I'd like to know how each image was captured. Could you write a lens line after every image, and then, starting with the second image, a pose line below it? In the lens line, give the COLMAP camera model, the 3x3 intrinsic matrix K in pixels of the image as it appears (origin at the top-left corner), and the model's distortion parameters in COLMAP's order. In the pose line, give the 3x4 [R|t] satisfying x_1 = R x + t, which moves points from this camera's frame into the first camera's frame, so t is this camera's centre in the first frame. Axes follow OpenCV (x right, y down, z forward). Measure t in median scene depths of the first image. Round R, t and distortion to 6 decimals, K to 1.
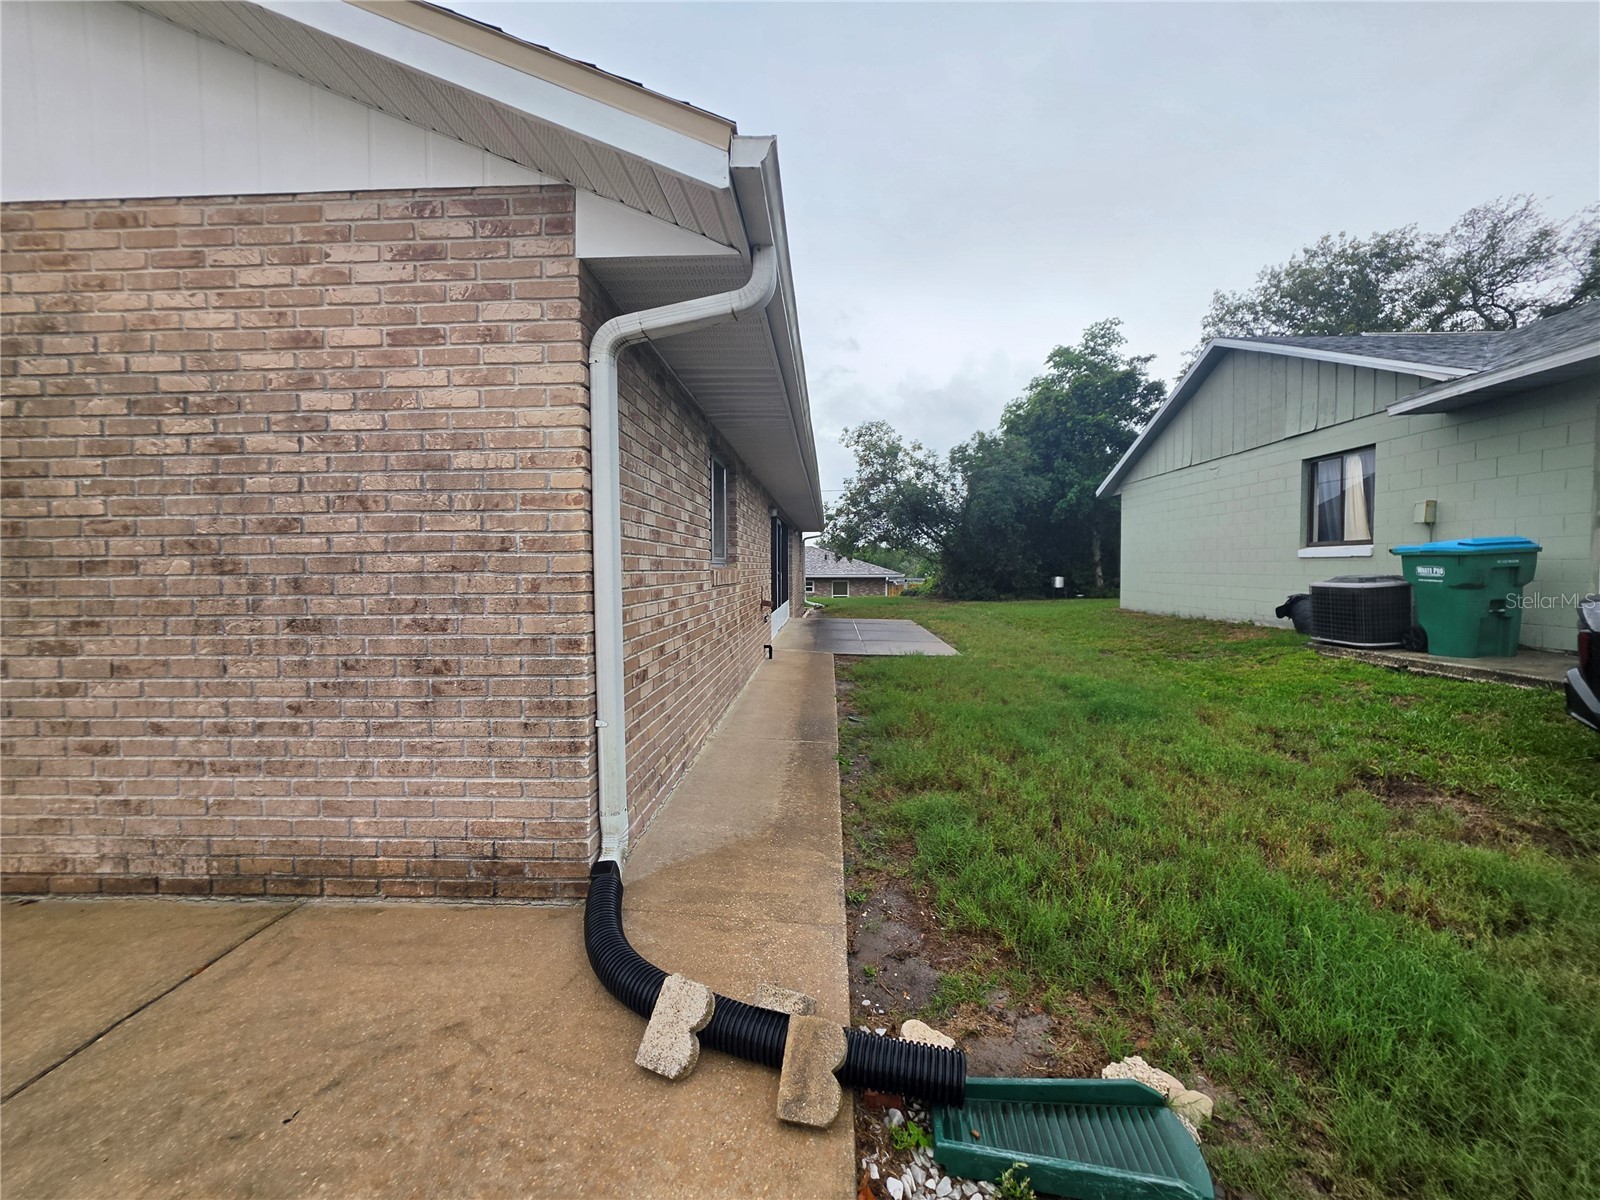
lens RADIAL K [[656.9, 0, 799.1], [0, 656.9, 588.7], [0, 0, 1]] dist [-0.000718, 0.000341]
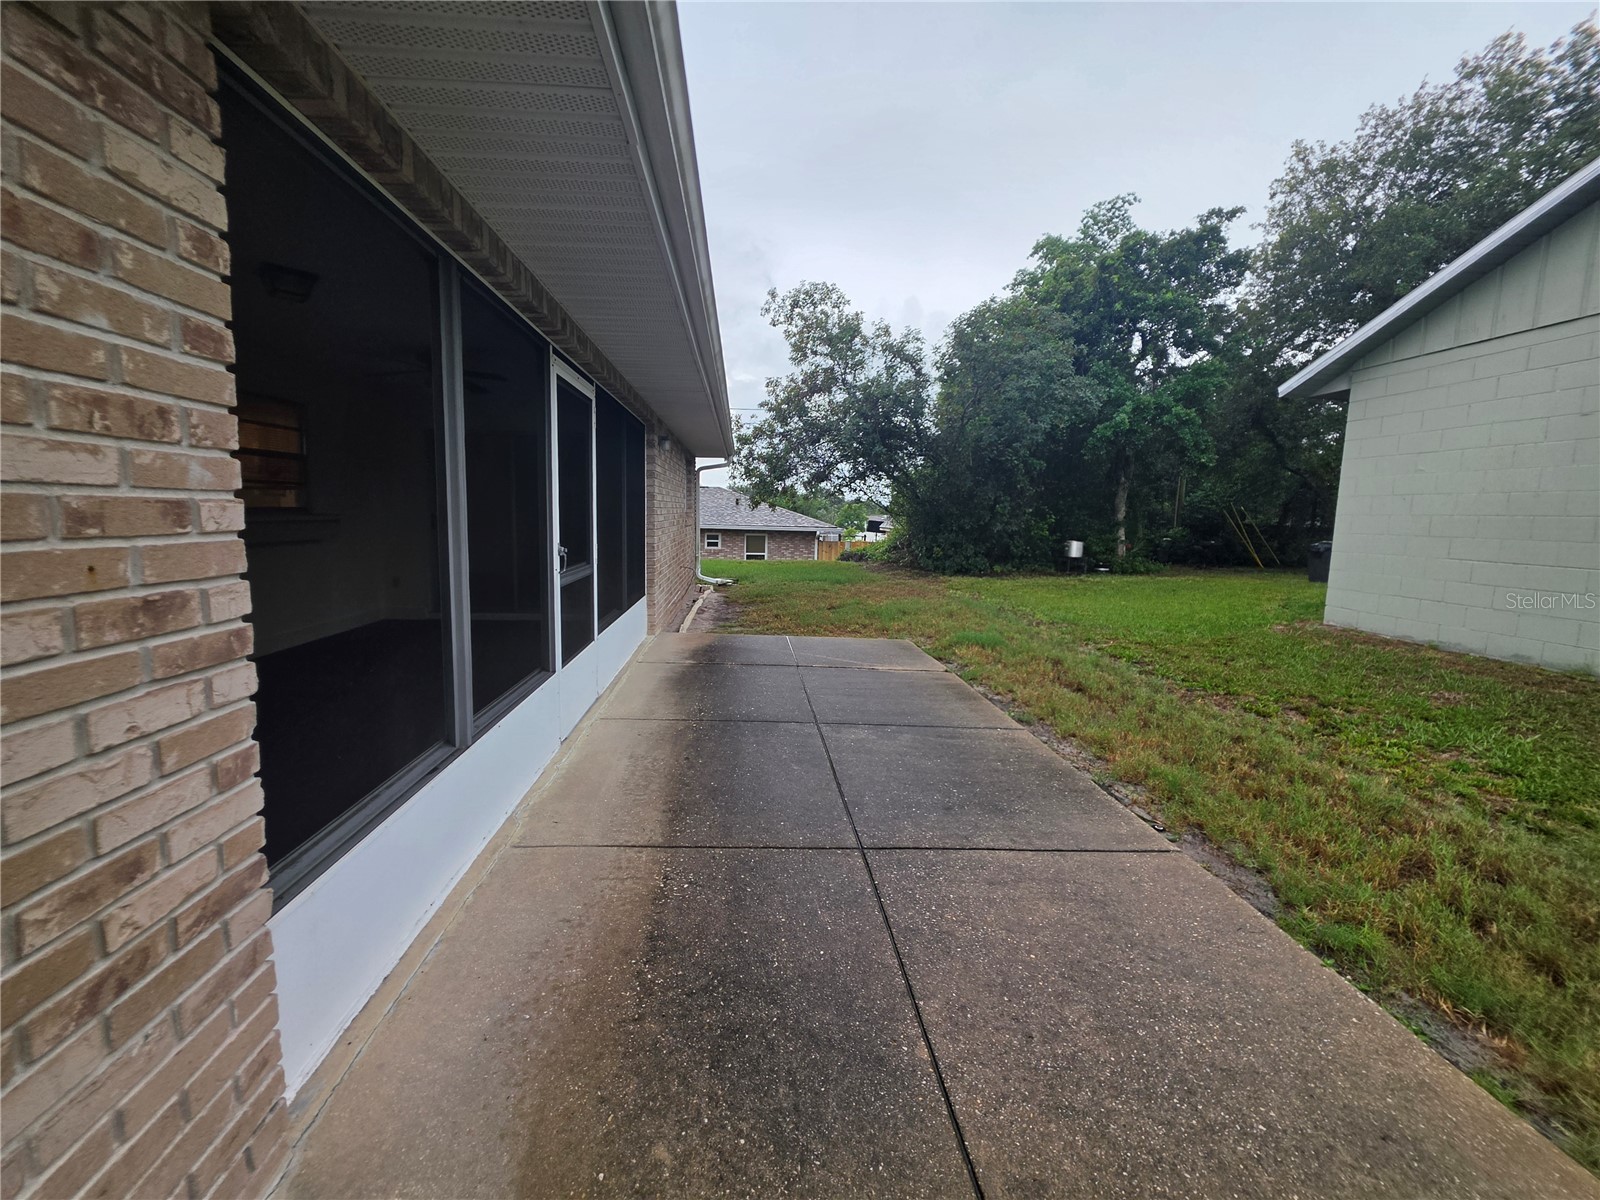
lens RADIAL K [[656.9, 0, 799.1], [0, 656.9, 588.7], [0, 0, 1]] dist [-0.000718, 0.000341]
pose [[0.990922, 0.014909, 0.133606, 0.017601], [-0.025877, 0.996400, 0.080732, -0.016872], [-0.131922, -0.083456, 0.987741, 0.355557]]
